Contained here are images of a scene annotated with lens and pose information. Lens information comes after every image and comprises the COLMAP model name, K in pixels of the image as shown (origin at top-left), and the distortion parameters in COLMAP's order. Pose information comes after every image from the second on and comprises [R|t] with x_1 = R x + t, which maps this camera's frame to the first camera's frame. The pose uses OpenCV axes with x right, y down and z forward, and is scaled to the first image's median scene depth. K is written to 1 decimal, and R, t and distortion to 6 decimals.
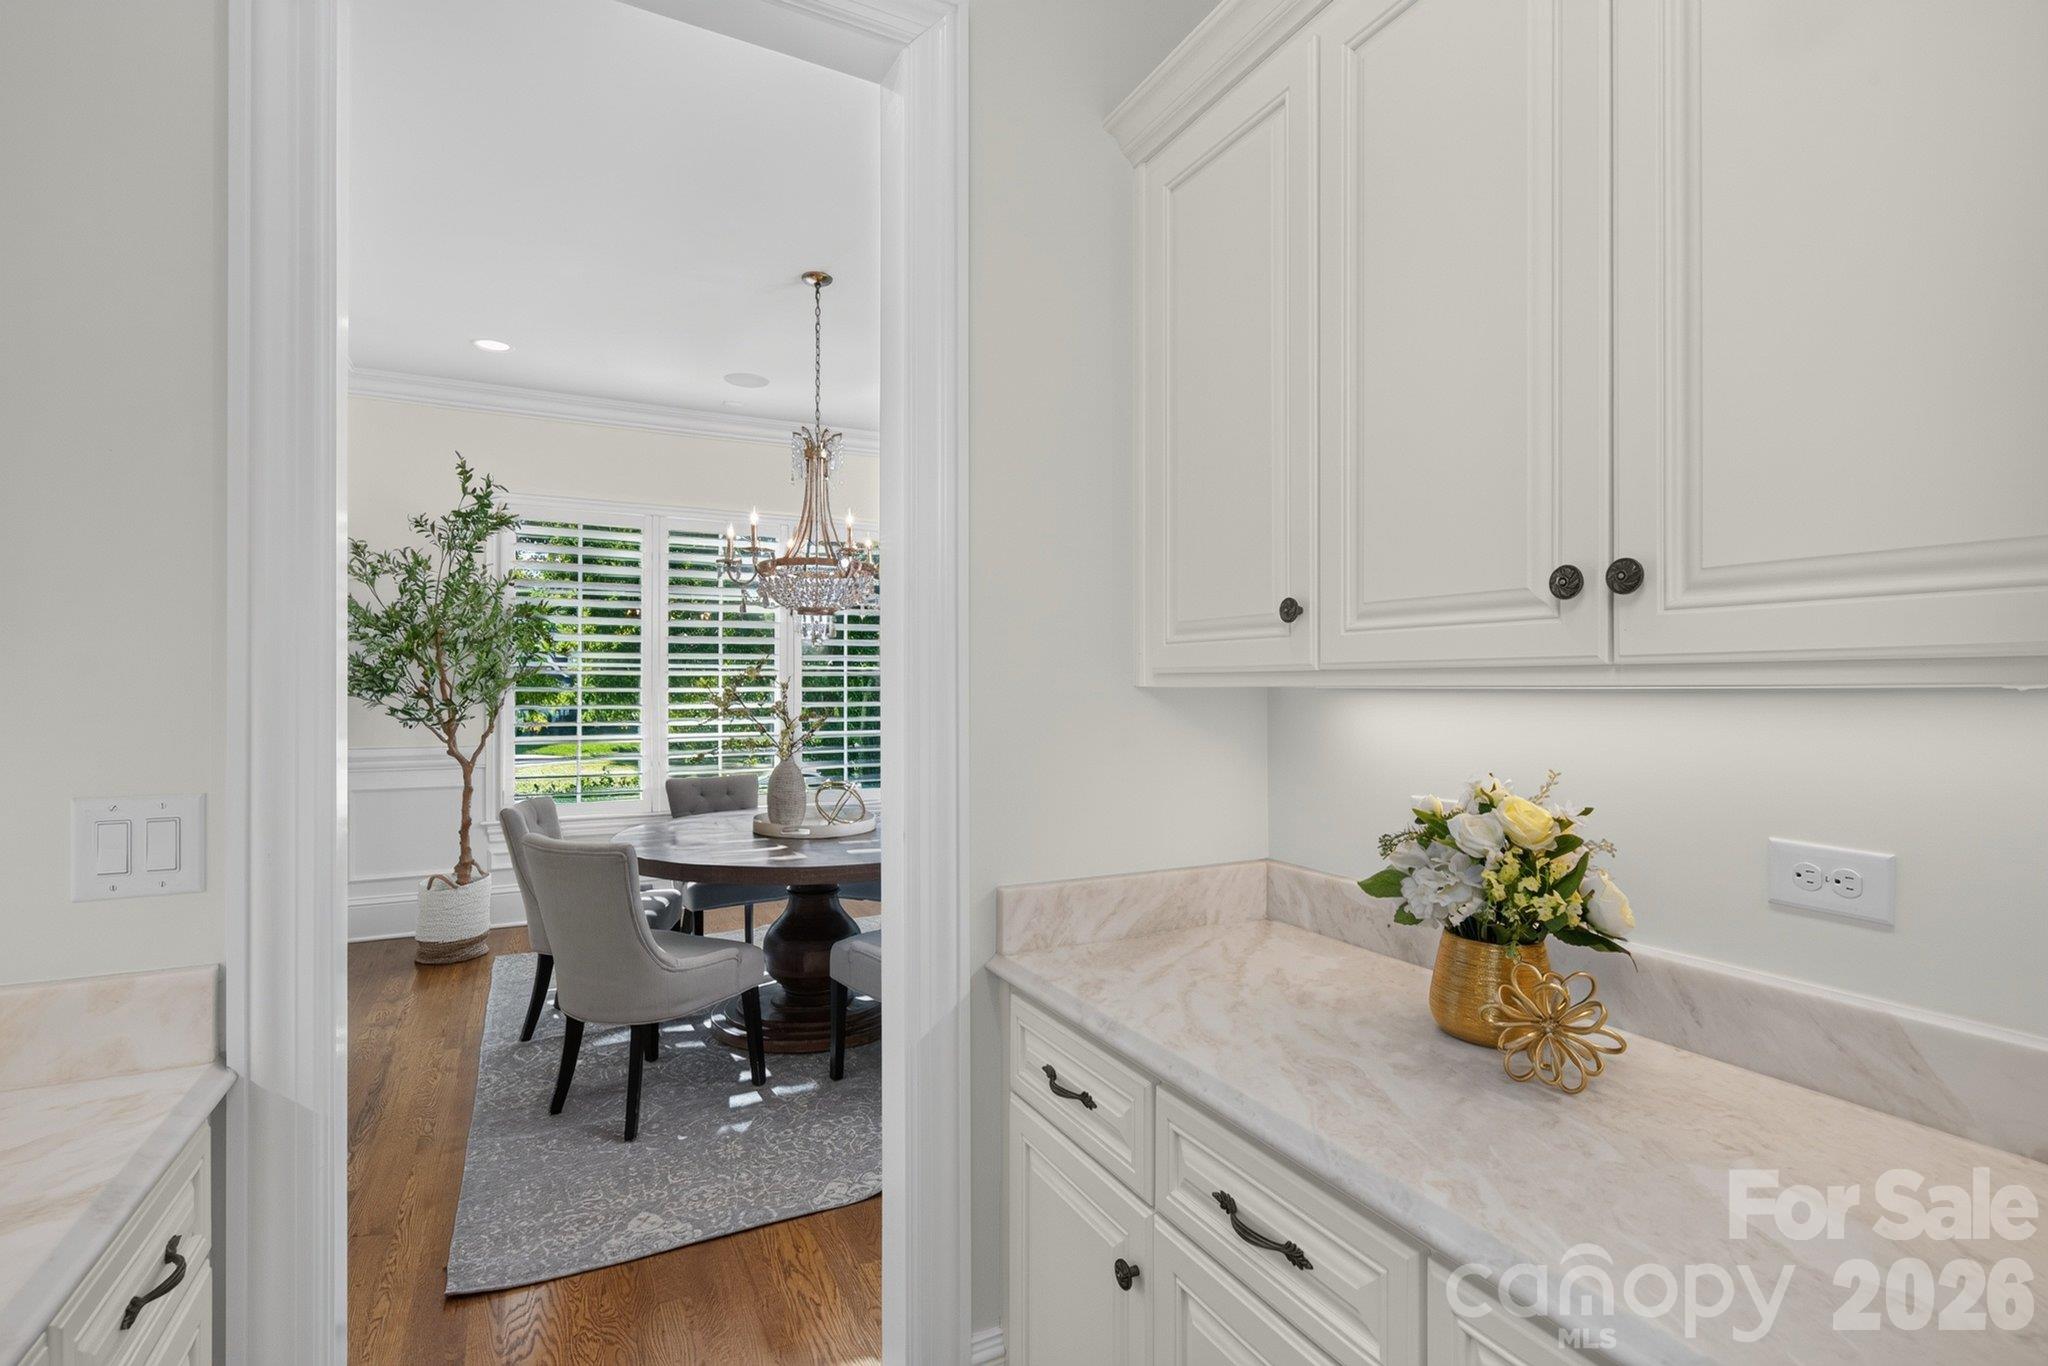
lens RADIAL K [[979.6, 0, 1024.0], [0, 979.6, 683.0], [0, 0, 1]] dist [0.001681, 0.000463]
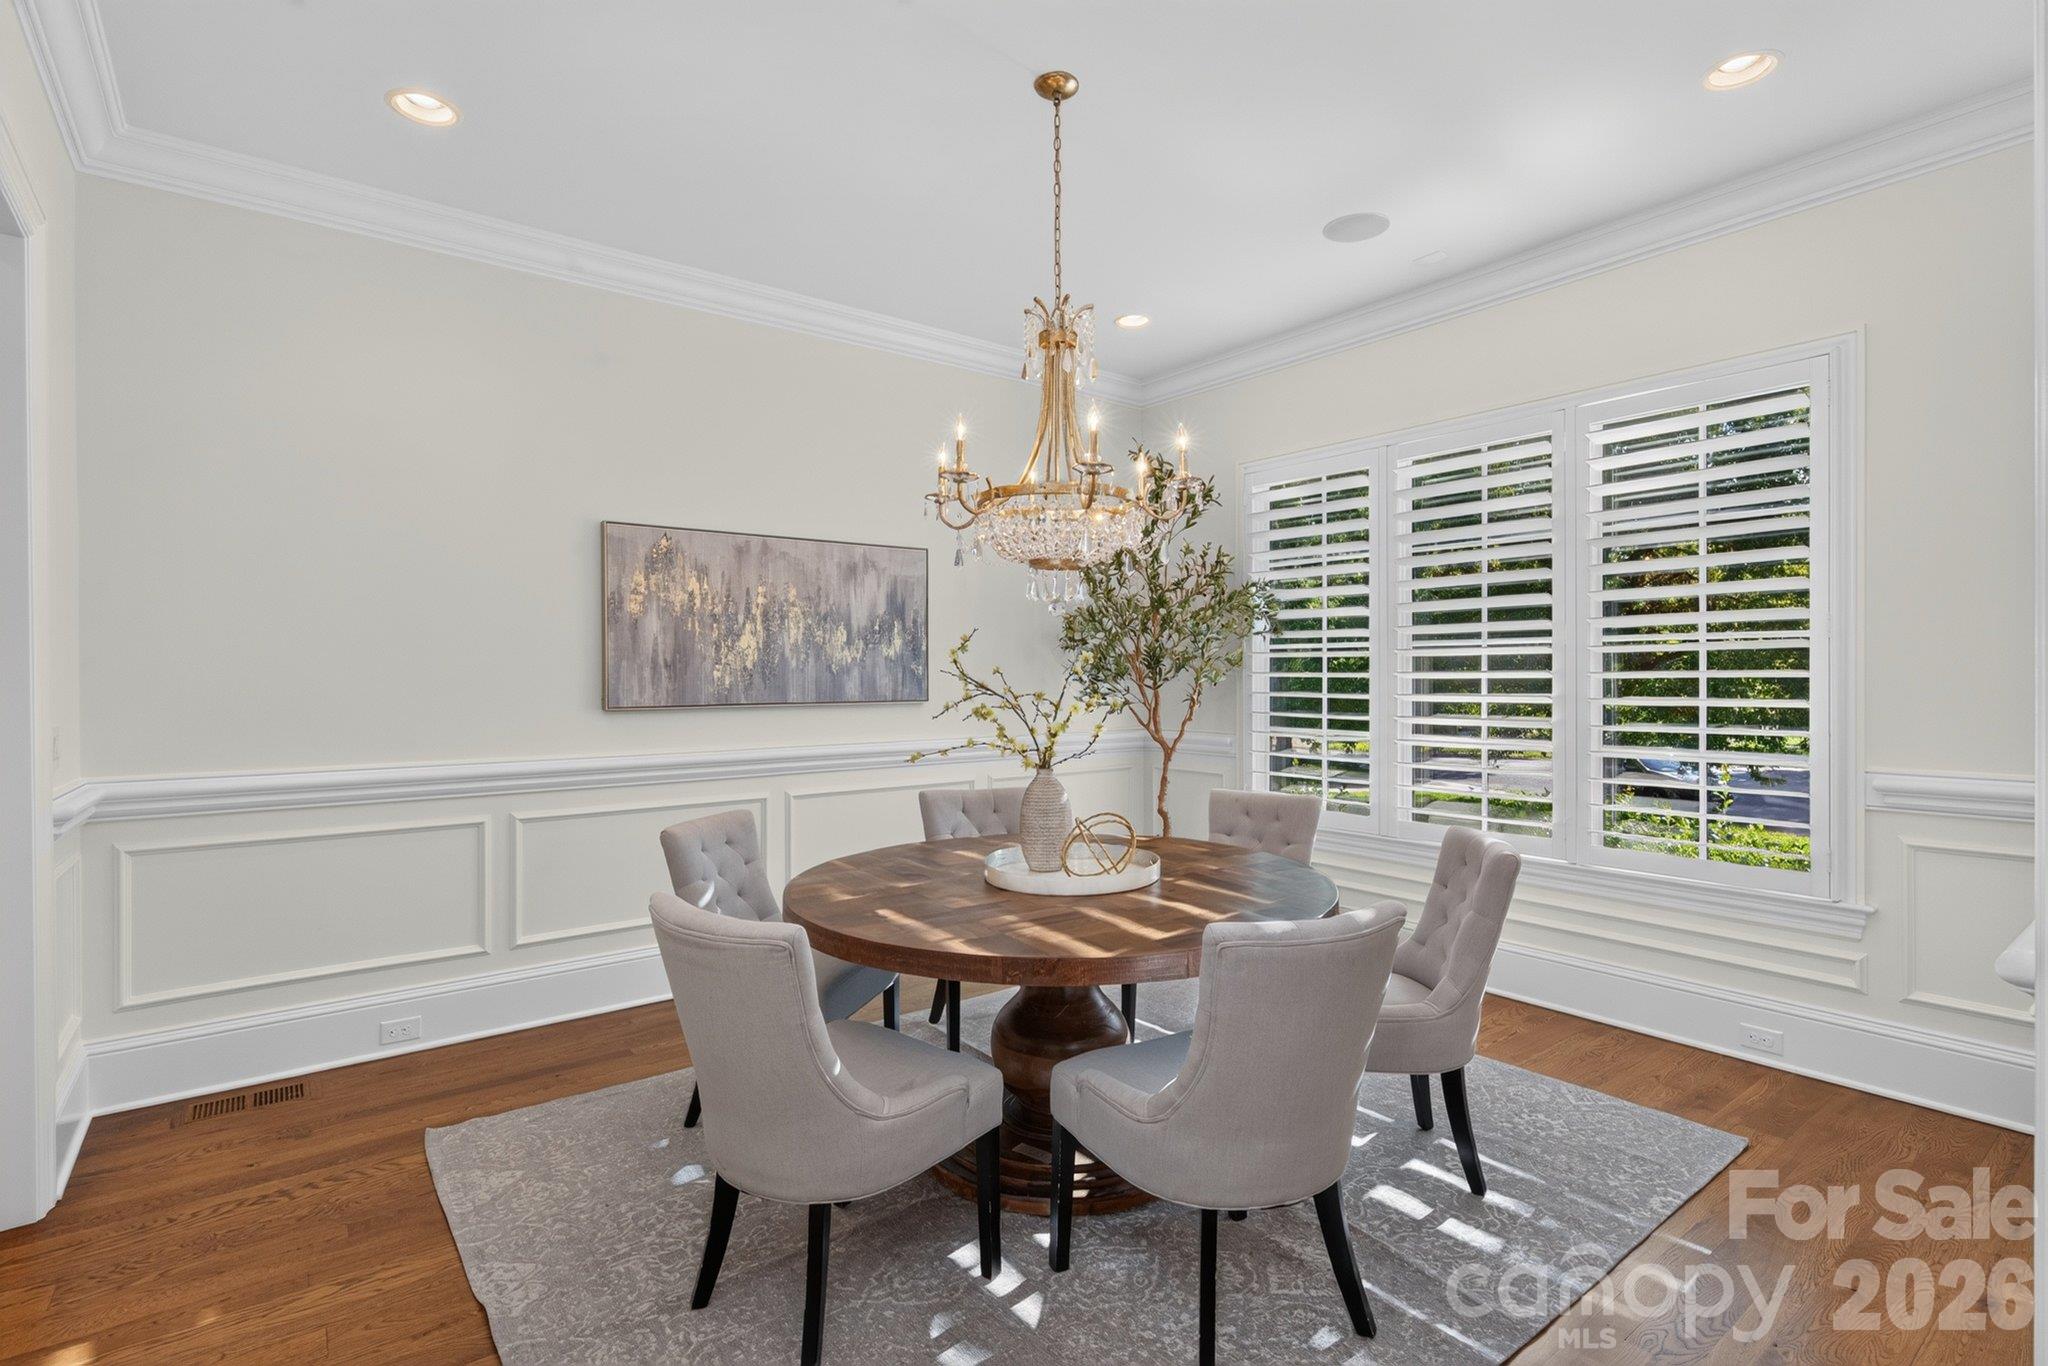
lens RADIAL K [[979.6, 0, 1024.0], [0, 979.6, 683.0], [0, 0, 1]] dist [0.001681, 0.000463]
pose [[0.180464, 0.015651, -0.983457, 0.317814], [0.009758, 0.999796, 0.017701, -0.002843], [0.983533, -0.012791, 0.180275, 0.570840]]
